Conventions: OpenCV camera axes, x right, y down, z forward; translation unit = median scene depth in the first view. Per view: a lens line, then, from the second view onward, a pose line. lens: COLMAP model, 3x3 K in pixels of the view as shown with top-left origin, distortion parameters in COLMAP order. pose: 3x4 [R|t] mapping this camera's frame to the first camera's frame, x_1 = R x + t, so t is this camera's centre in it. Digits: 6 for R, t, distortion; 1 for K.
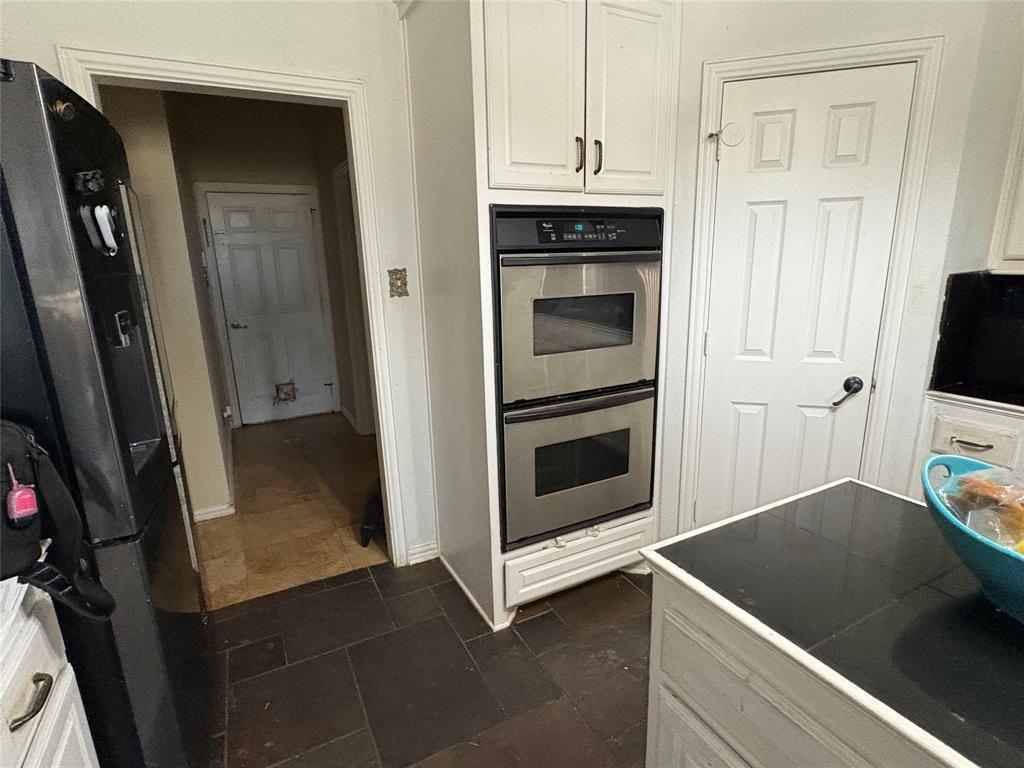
lens RADIAL K [[528.6, 0, 512.0], [0, 528.6, 384.0], [0, 0, 1]] dist [-0.010891, -0.000757]
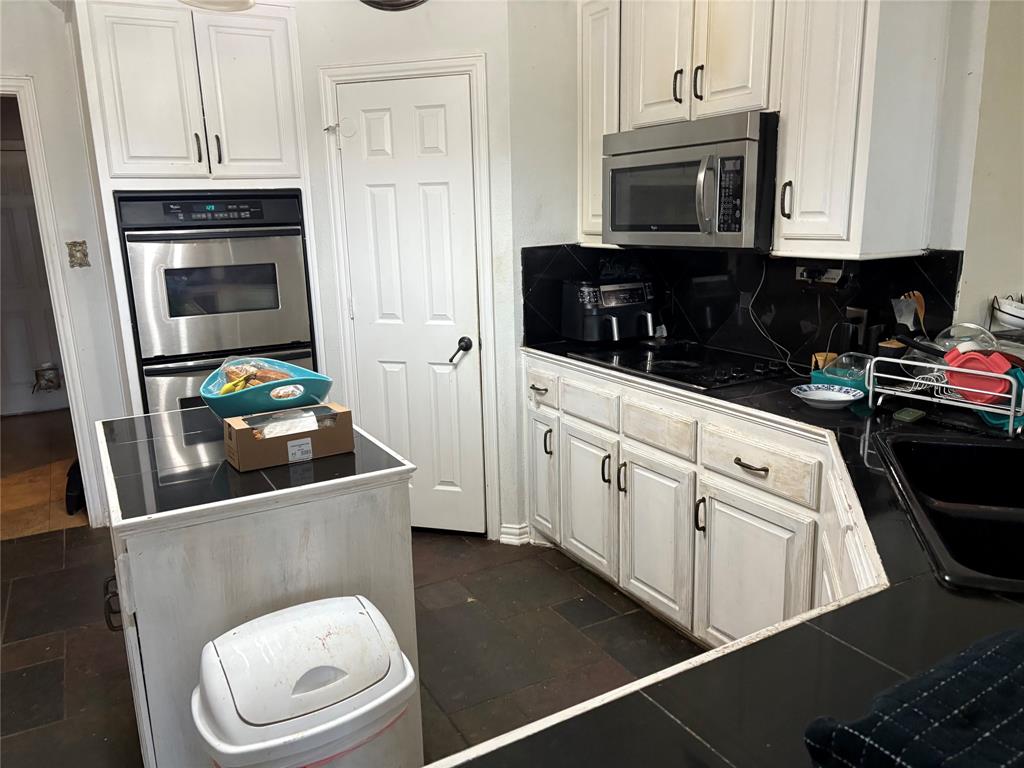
lens RADIAL K [[766.1, 0, 512.0], [0, 766.1, 384.0], [0, 0, 1]] dist [0.002268, -0.010013]
pose [[0.999397, -0.004694, 0.034414, 0.716040], [0.005272, 0.999846, -0.016725, 0.122749], [-0.034330, 0.016897, 0.999268, -0.693567]]
